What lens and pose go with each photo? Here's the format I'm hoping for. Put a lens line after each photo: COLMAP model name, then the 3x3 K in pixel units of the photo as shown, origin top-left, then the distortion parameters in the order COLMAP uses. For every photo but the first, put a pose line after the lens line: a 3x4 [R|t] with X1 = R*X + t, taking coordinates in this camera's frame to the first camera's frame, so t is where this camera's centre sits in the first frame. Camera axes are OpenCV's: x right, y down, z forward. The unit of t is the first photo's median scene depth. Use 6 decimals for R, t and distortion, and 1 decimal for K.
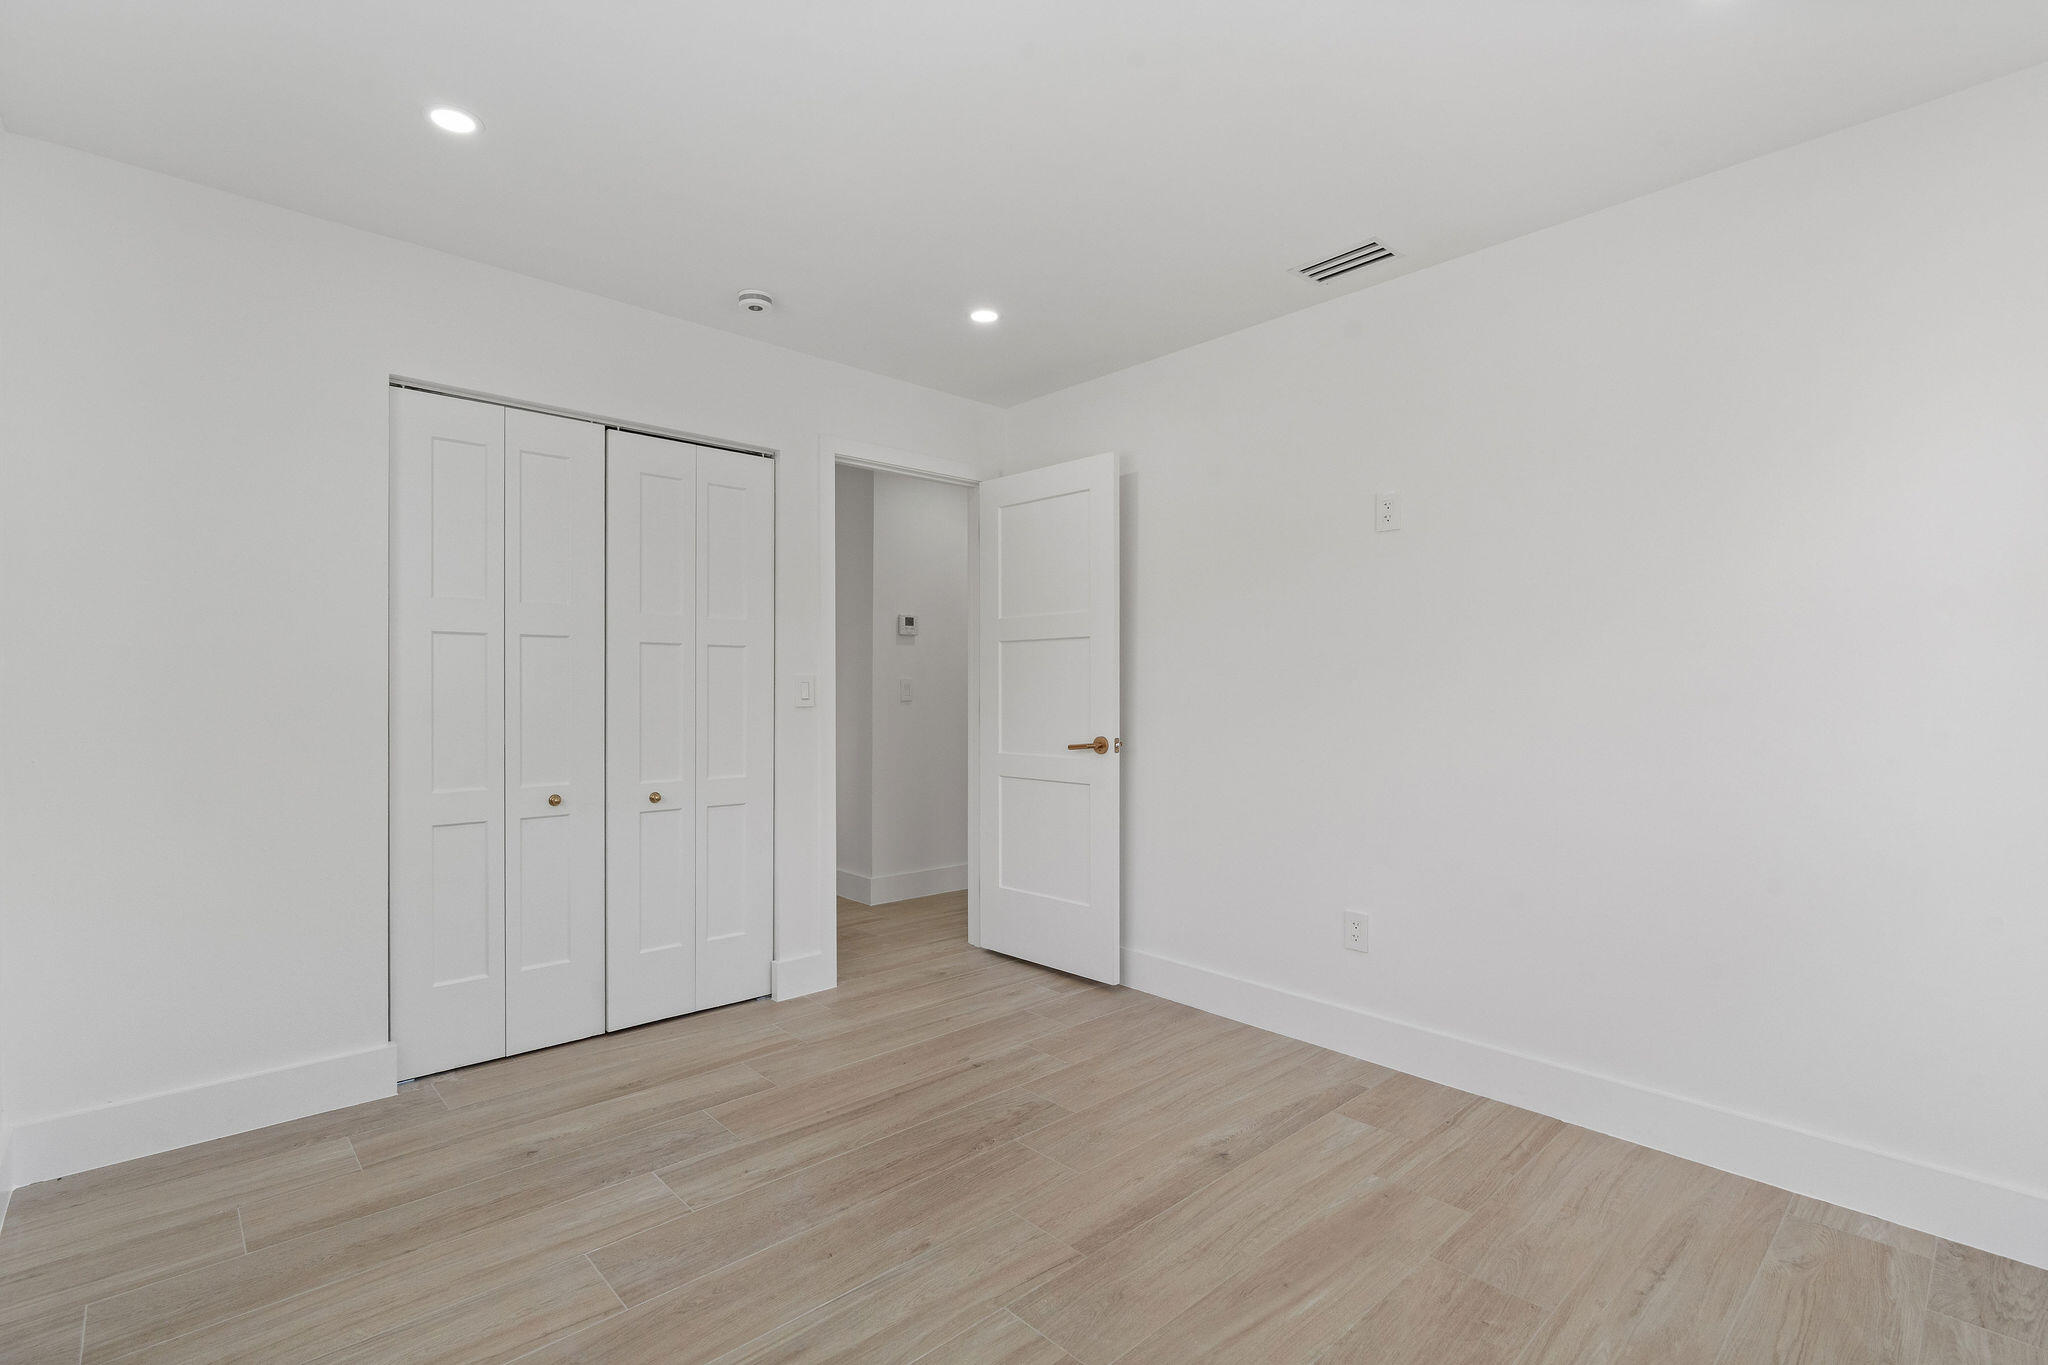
lens RADIAL K [[922.6, 0, 1033.1], [0, 922.6, 694.4], [0, 0, 1]] dist [-0.007581, 0.001113]
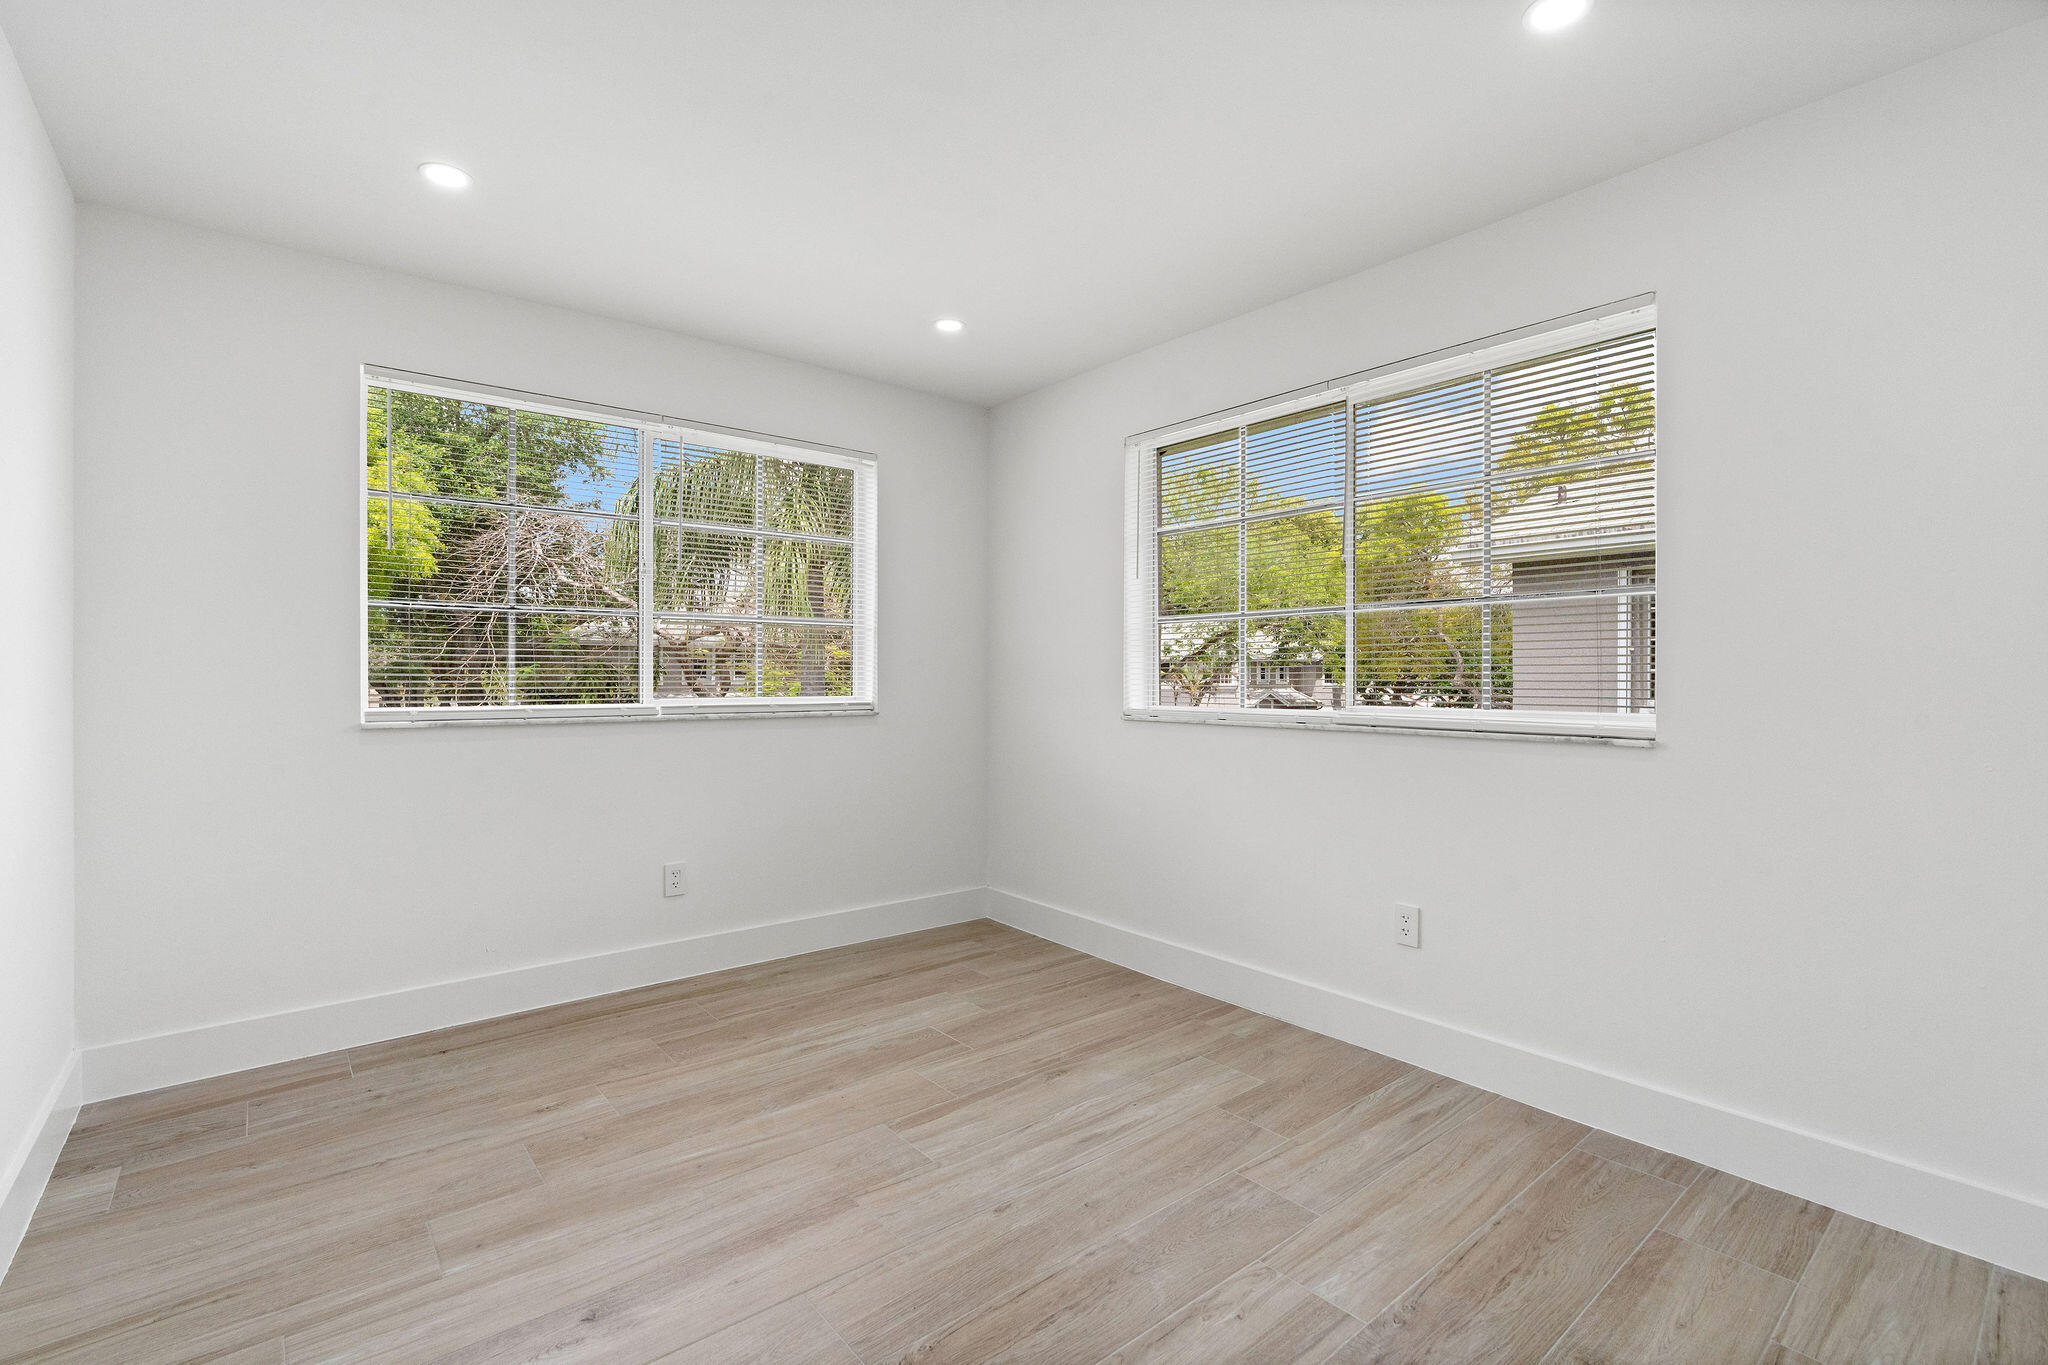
lens RADIAL K [[922.6, 0, 1033.1], [0, 922.6, 694.4], [0, 0, 1]] dist [-0.007581, 0.001113]
pose [[-0.998392, -0.007385, 0.056209, -0.206211], [-0.006335, 0.999803, 0.018834, -0.001942], [-0.056337, 0.018448, -0.998241, 1.982130]]
